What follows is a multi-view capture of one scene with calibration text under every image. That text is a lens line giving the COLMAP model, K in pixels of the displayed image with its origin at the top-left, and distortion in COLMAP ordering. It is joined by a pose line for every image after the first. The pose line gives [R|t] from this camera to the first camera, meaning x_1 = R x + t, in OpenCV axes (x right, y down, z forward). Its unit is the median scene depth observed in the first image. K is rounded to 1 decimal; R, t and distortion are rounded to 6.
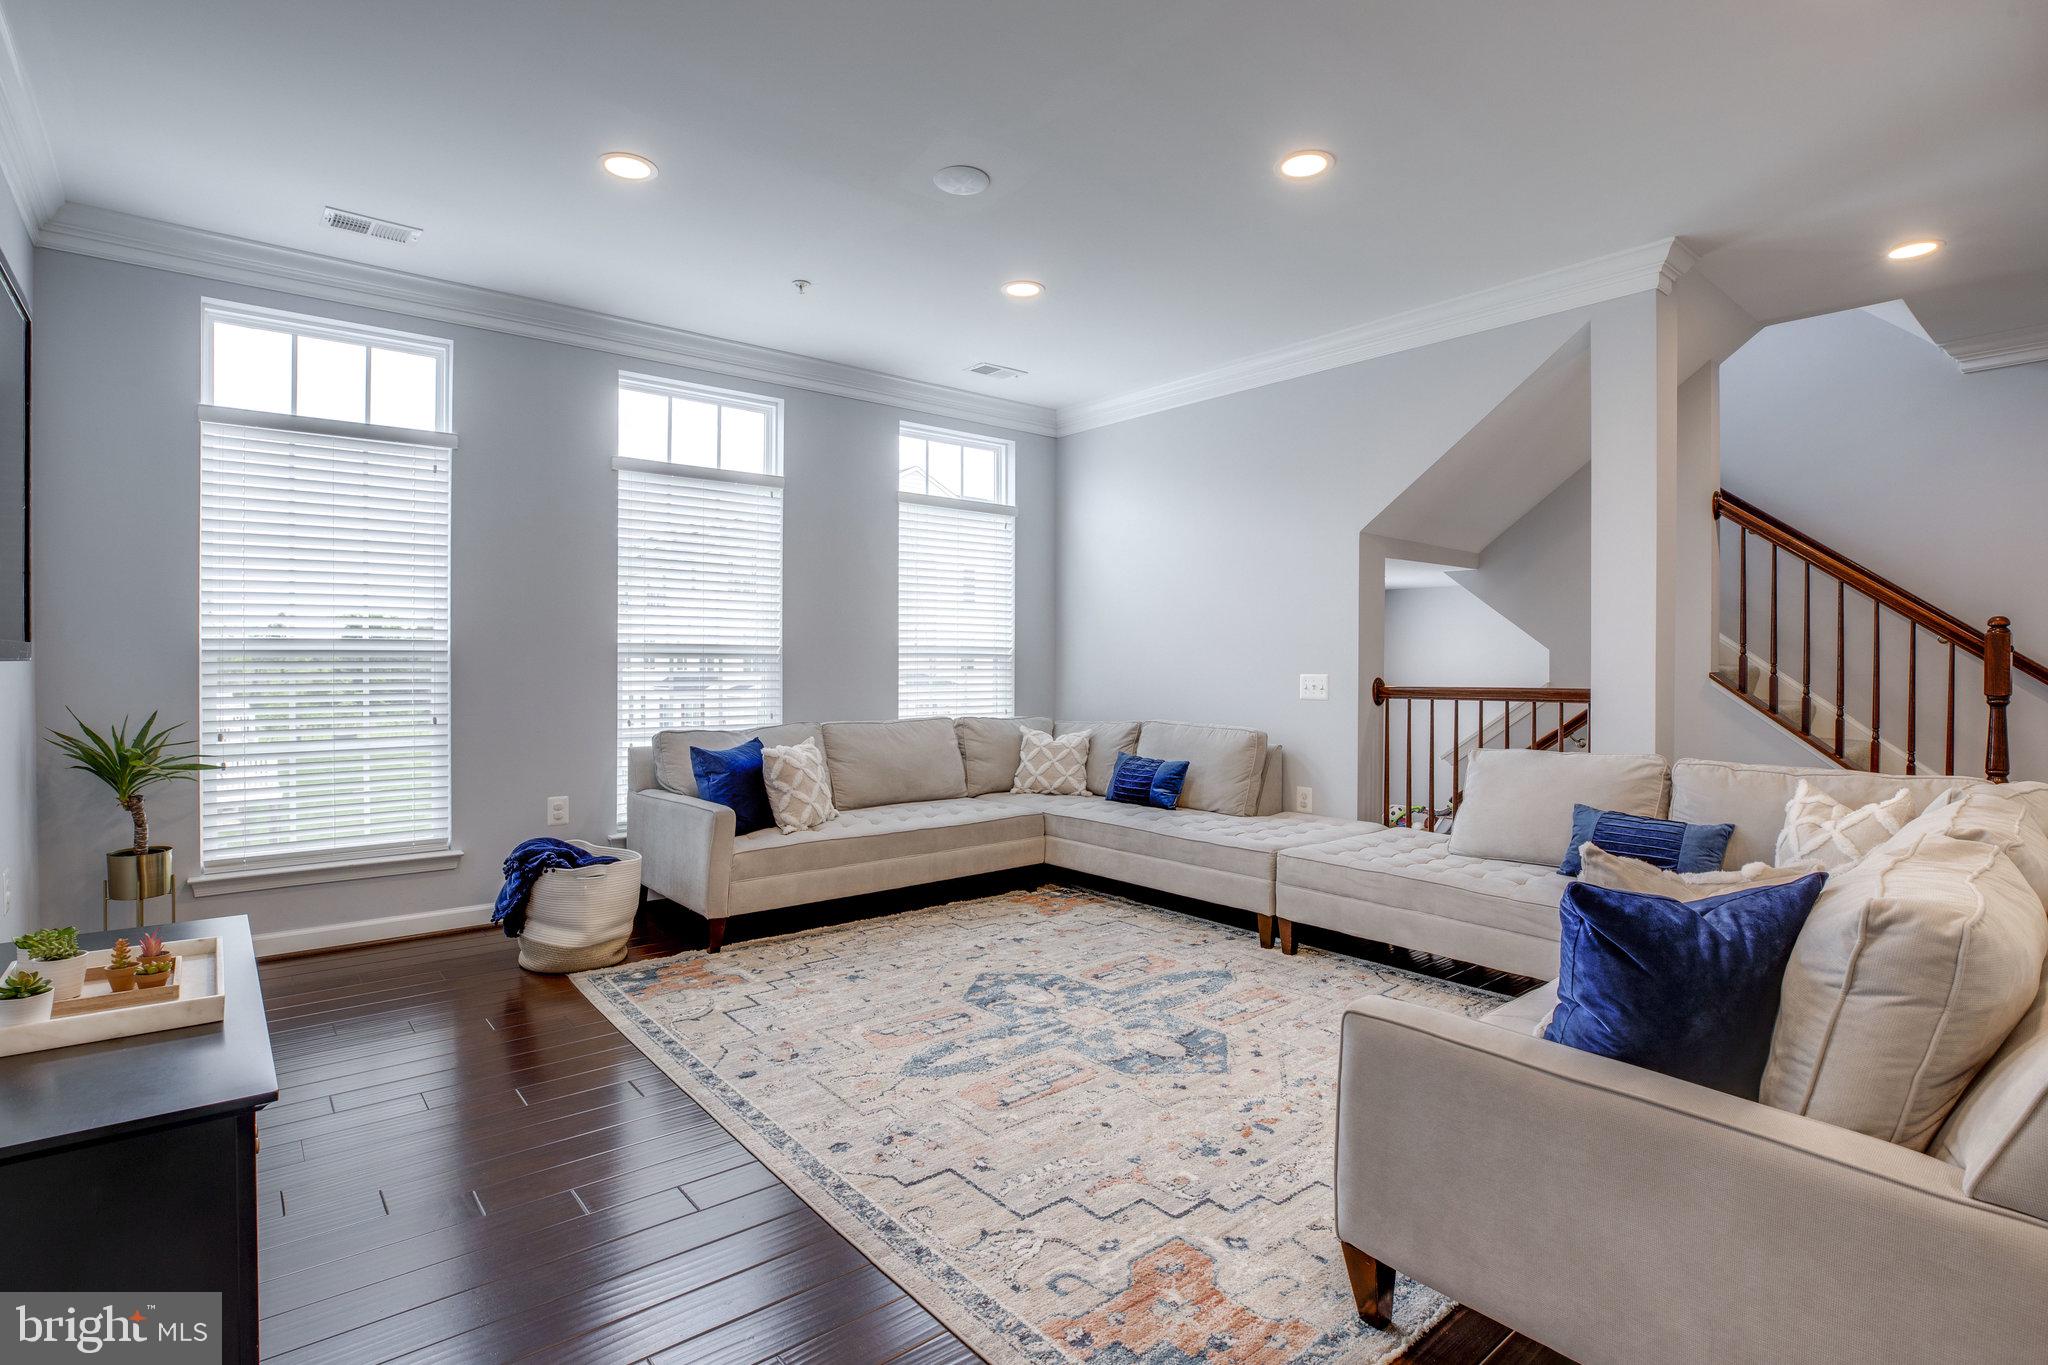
lens RADIAL K [[990.6, 0, 1022.2], [0, 990.6, 672.2], [0, 0, 1]] dist [-0.030726, 0.001092]
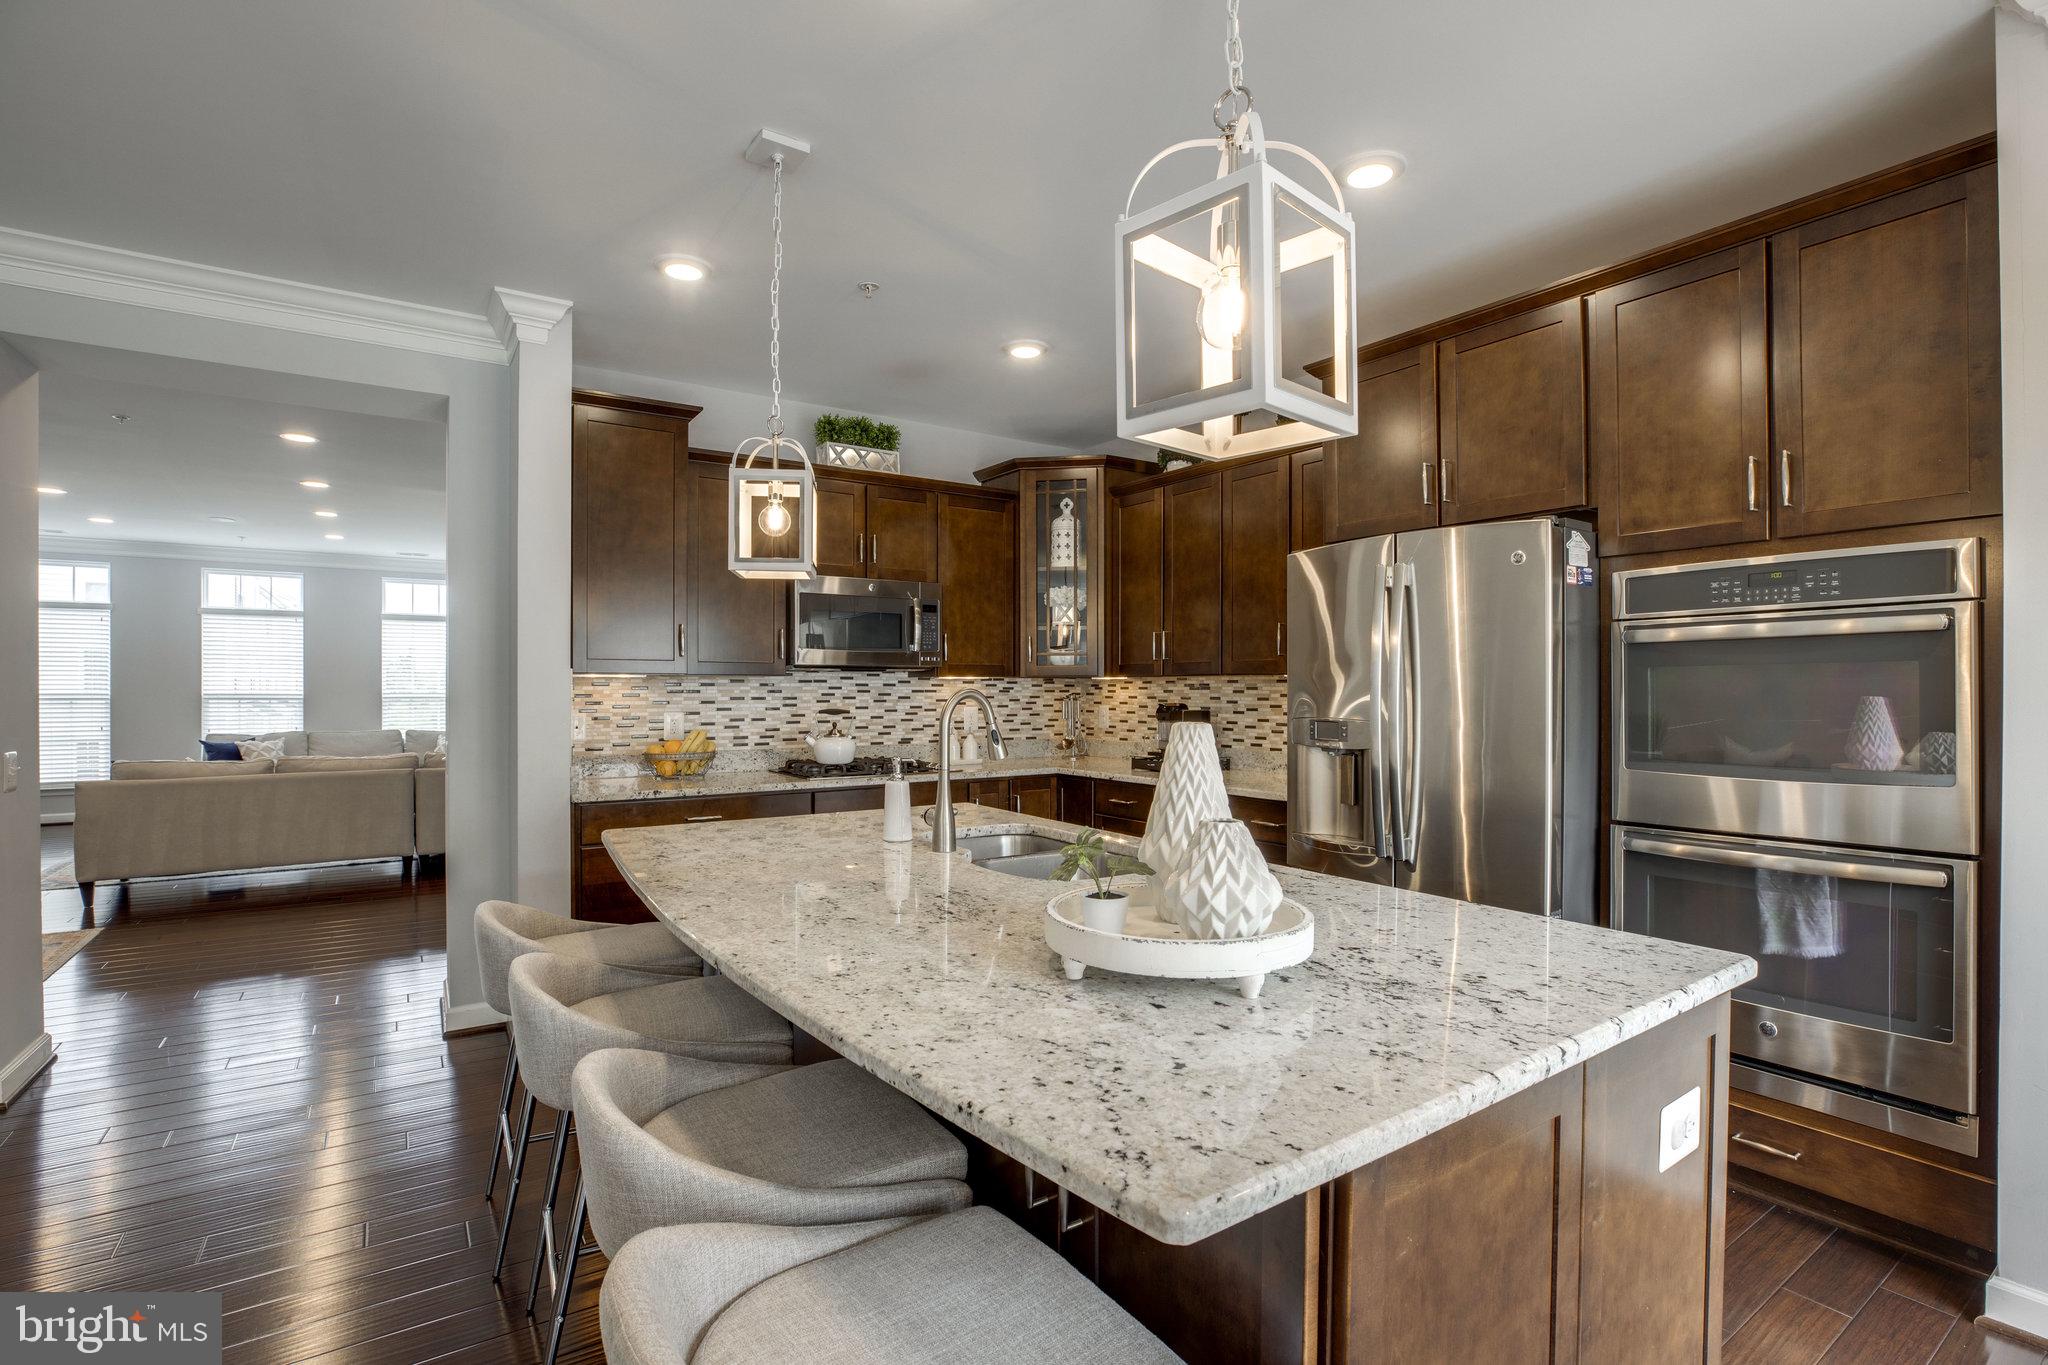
lens RADIAL K [[946.4, 0, 1037.2], [0, 946.4, 691.7], [0, 0, 1]] dist [-0.035298, 0.007864]
pose [[0.995335, 0.002046, -0.096458, 1.958236], [-0.002751, 0.999970, -0.007177, -0.028949], [0.096441, 0.007409, 0.995311, -1.018748]]
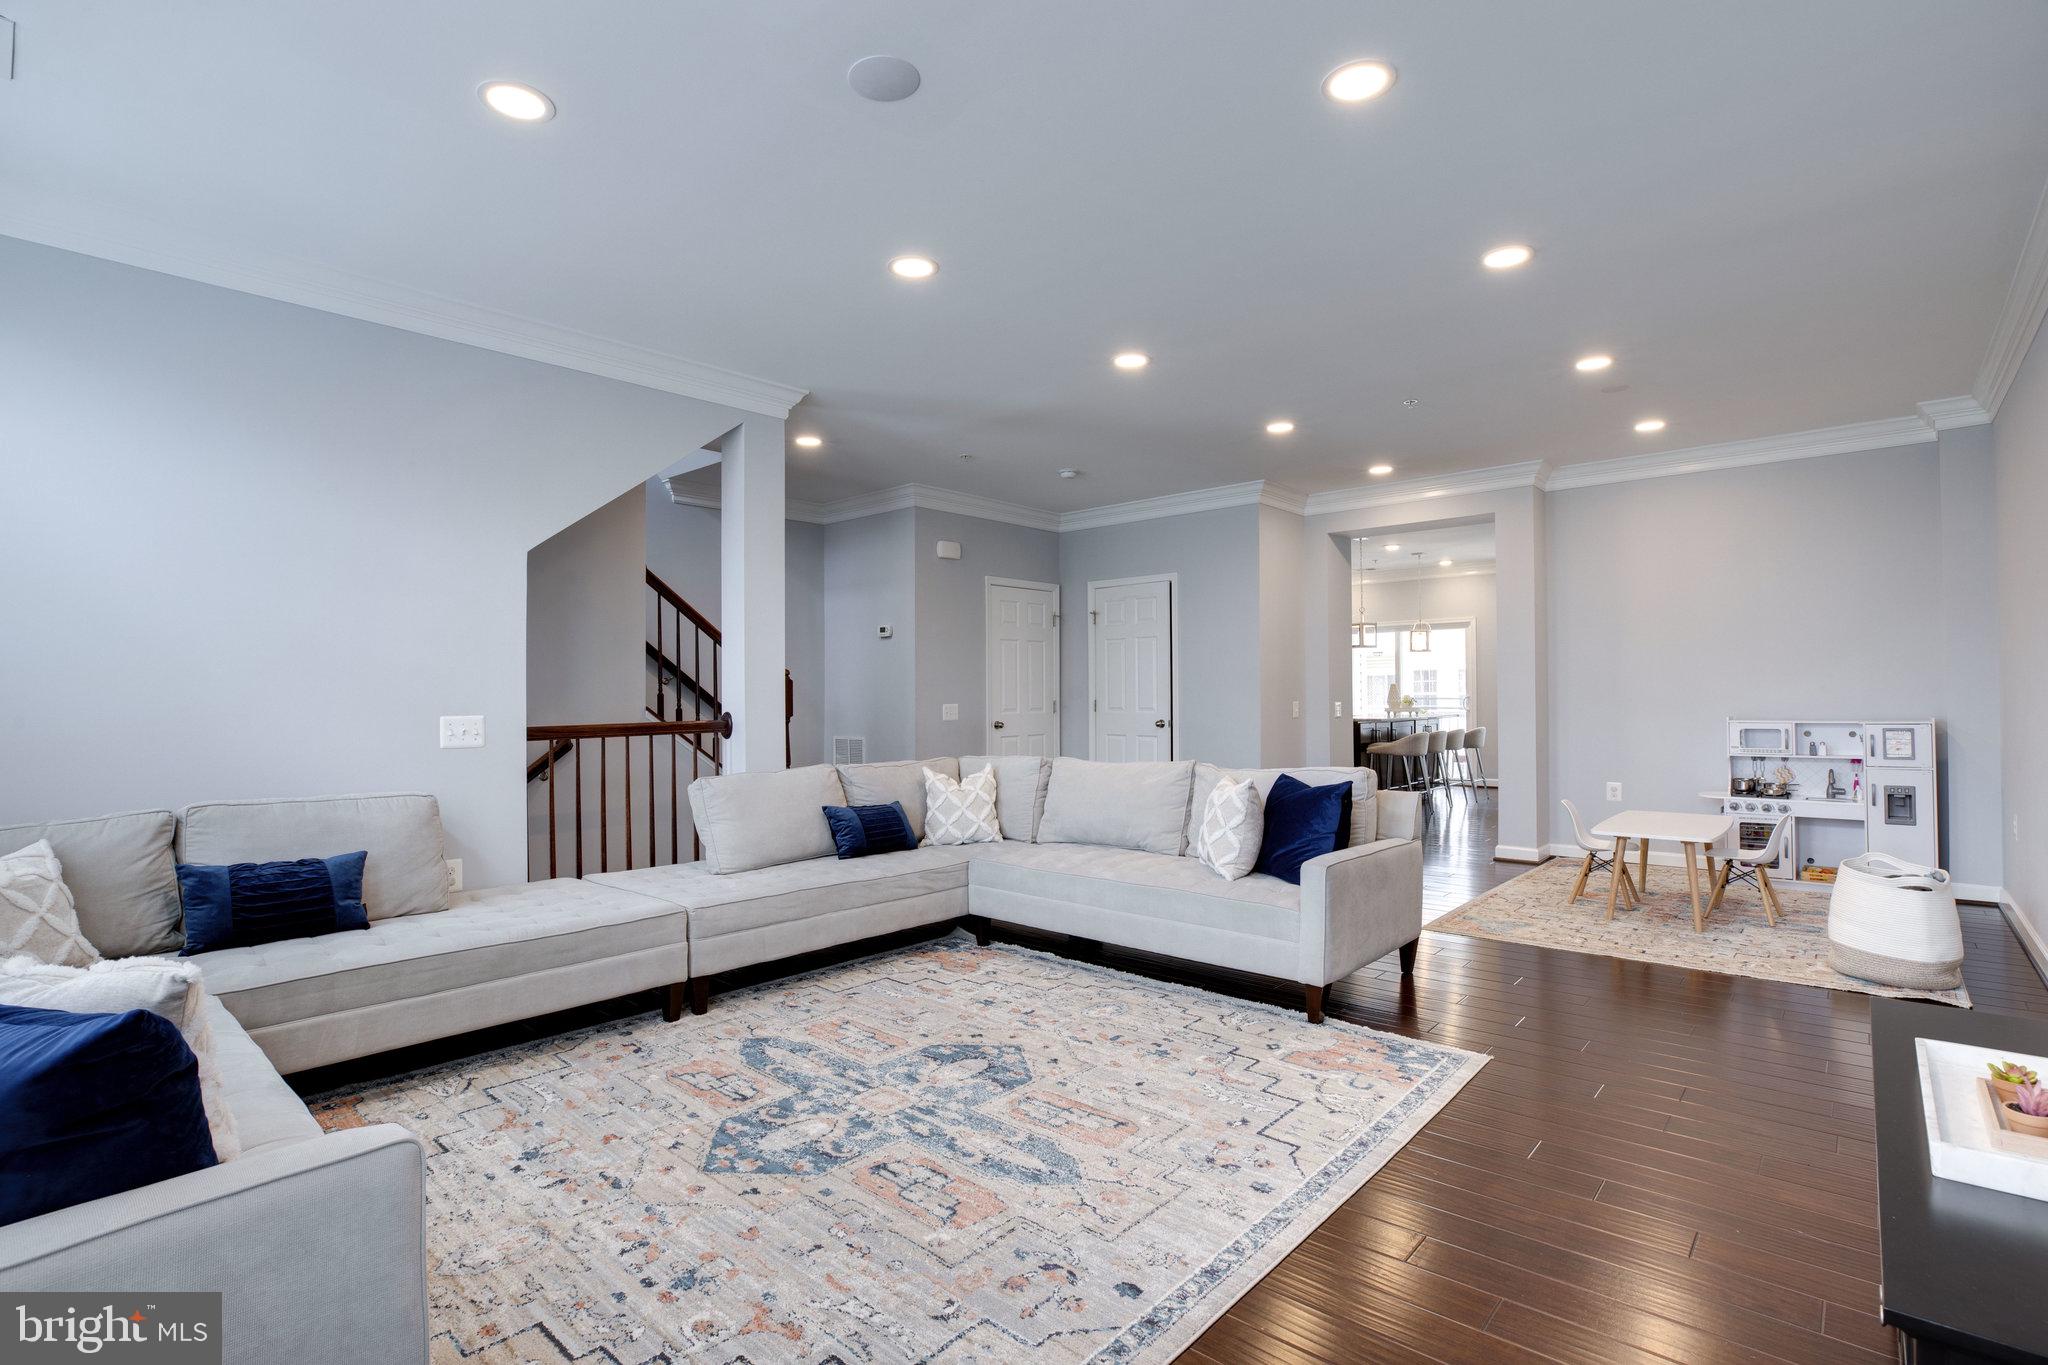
lens RADIAL K [[963.8, 0, 1019.0], [0, 963.8, 692.6], [0, 0, 1]] dist [-0.050681, 0.014134]
pose [[-0.139264, 0.001926, 0.990253, -0.688921], [0.018286, 0.999833, 0.000627, -0.011916], [-0.990086, 0.018195, -0.139276, 0.857301]]
